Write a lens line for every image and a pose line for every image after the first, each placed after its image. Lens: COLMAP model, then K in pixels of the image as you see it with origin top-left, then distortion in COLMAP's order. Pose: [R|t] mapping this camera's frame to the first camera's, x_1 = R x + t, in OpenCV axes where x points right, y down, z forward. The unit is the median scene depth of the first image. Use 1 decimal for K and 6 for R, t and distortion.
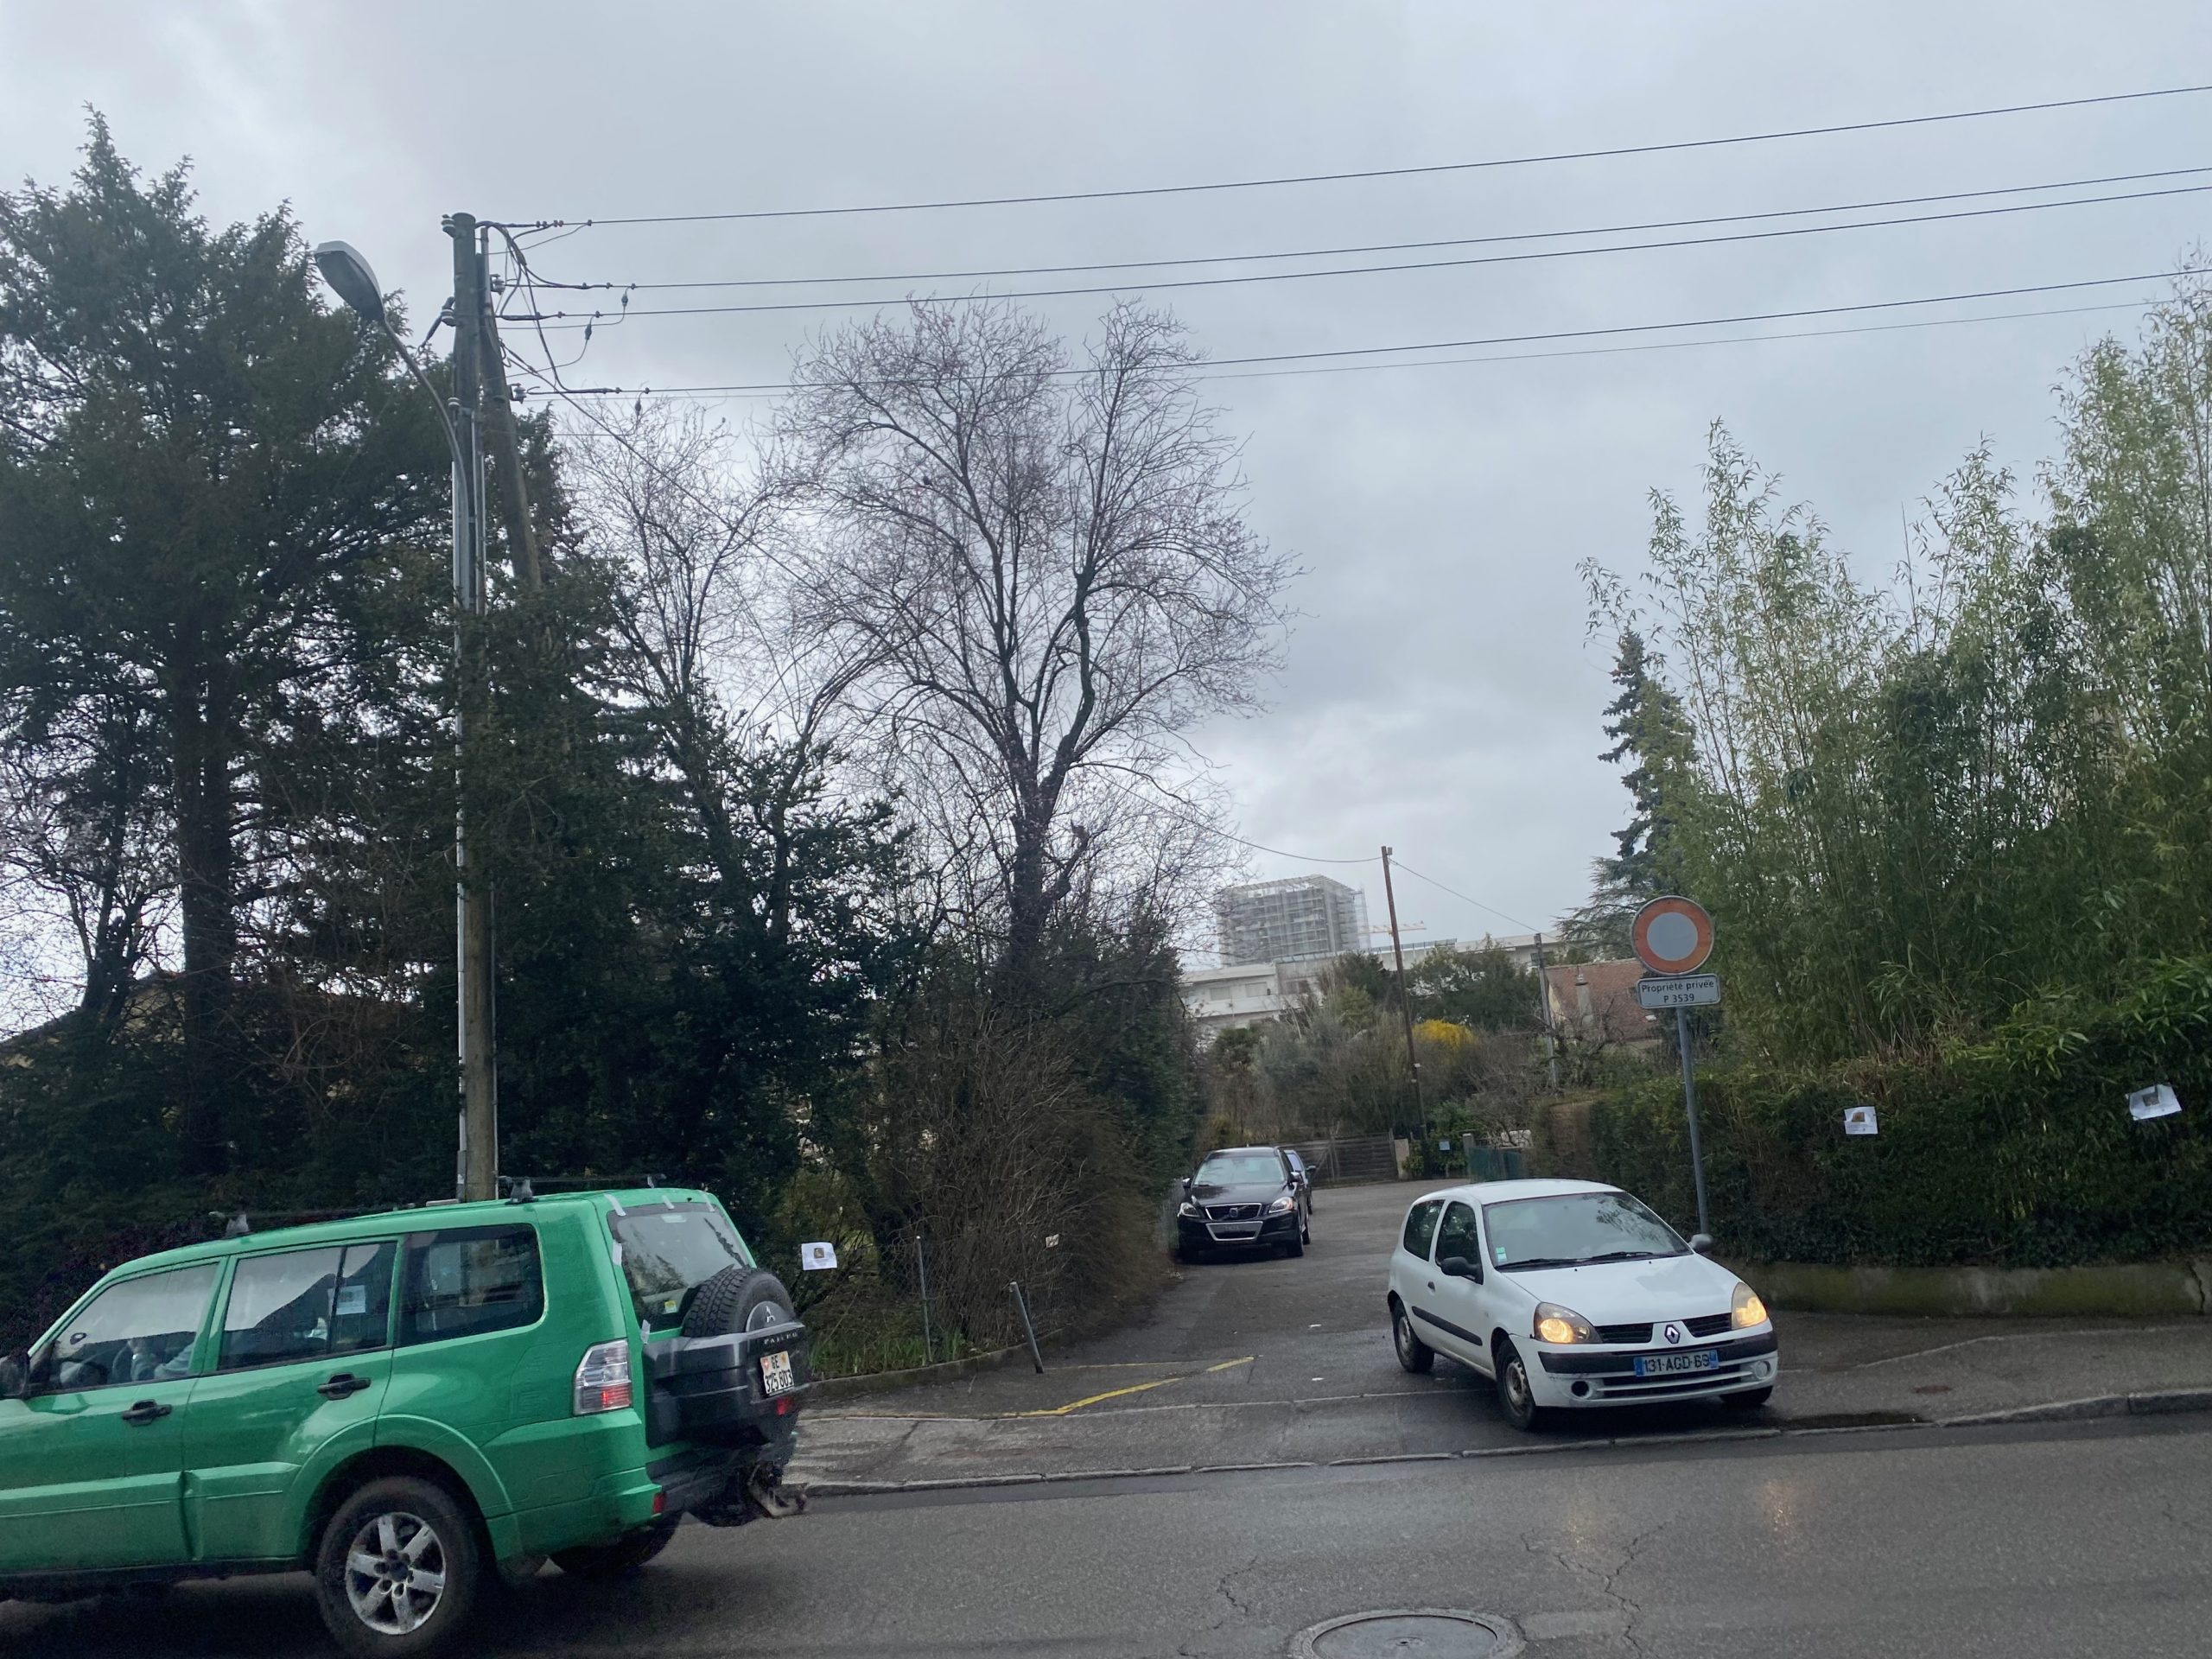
lens RADIAL K [[1761.0, 0, 1106.0], [0, 1761.0, 829.5], [0, 0, 1]] dist [0.062401, 0.000804]
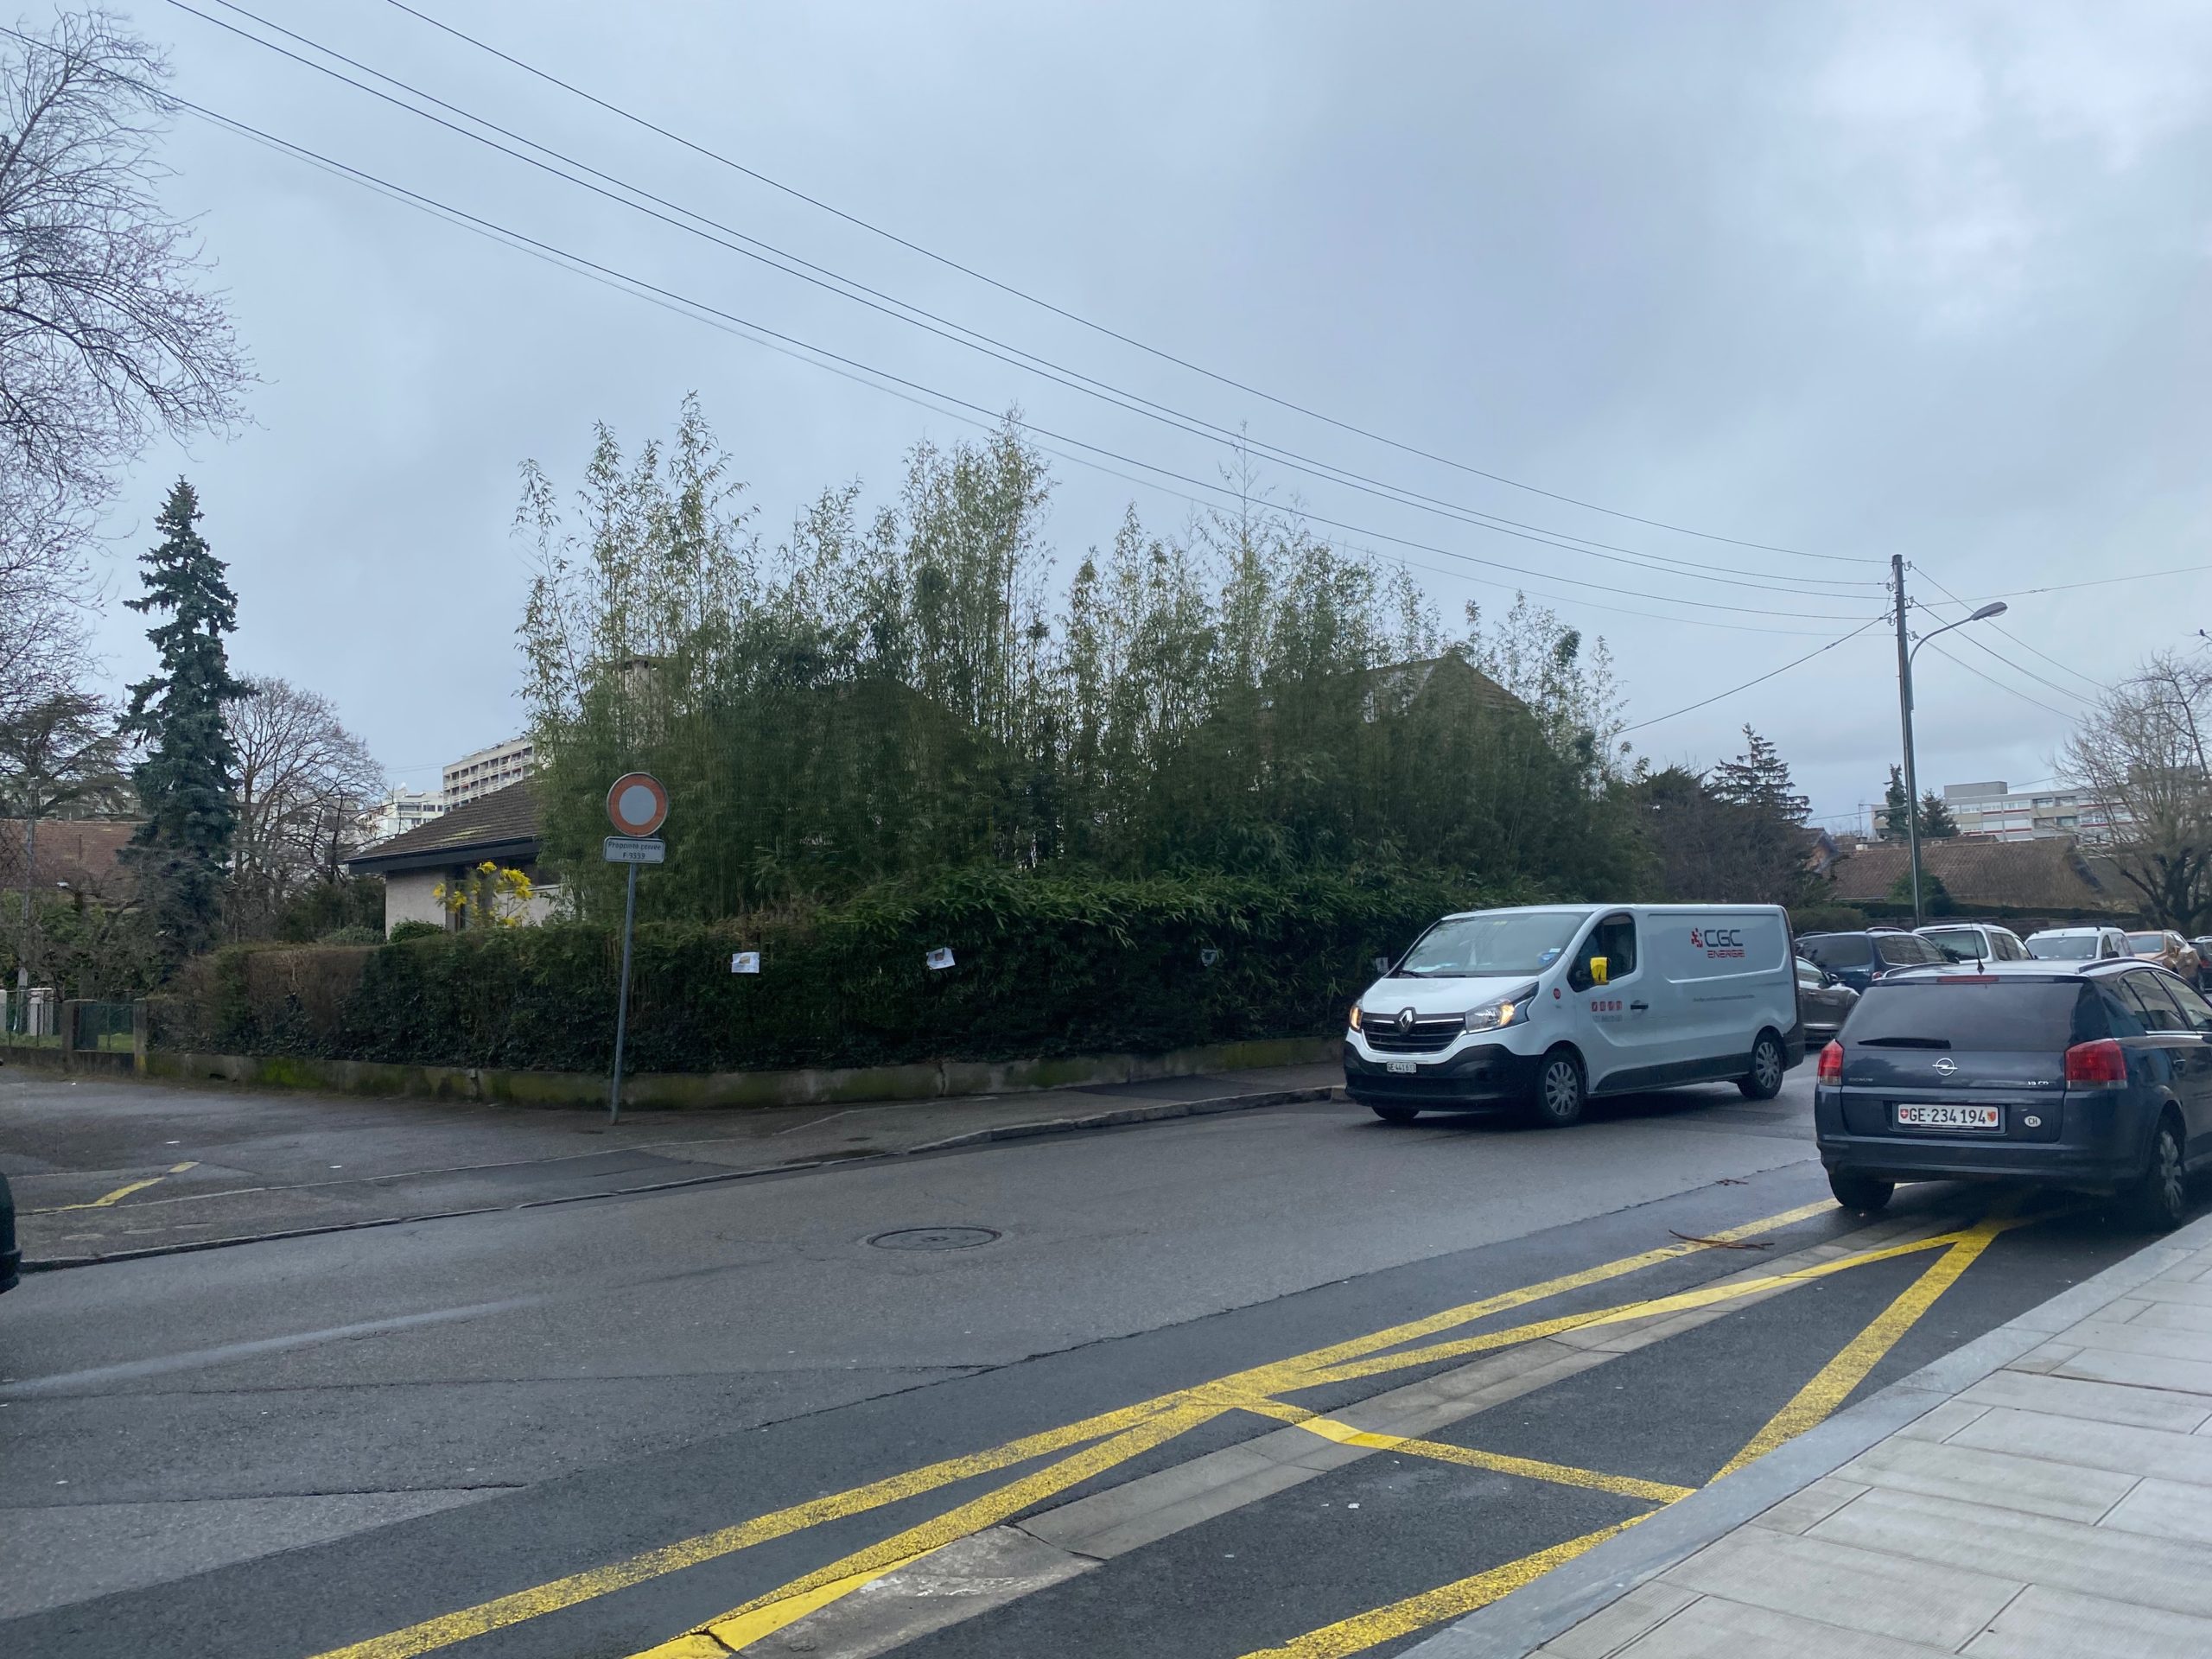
lens RADIAL K [[1761.0, 0, 1106.0], [0, 1761.0, 829.5], [0, 0, 1]] dist [0.062401, 0.000804]
pose [[0.595781, 0.132141, 0.792202, -0.434757], [-0.171958, 0.984486, -0.034892, 0.061630], [-0.784522, -0.115437, 0.609261, 0.006268]]
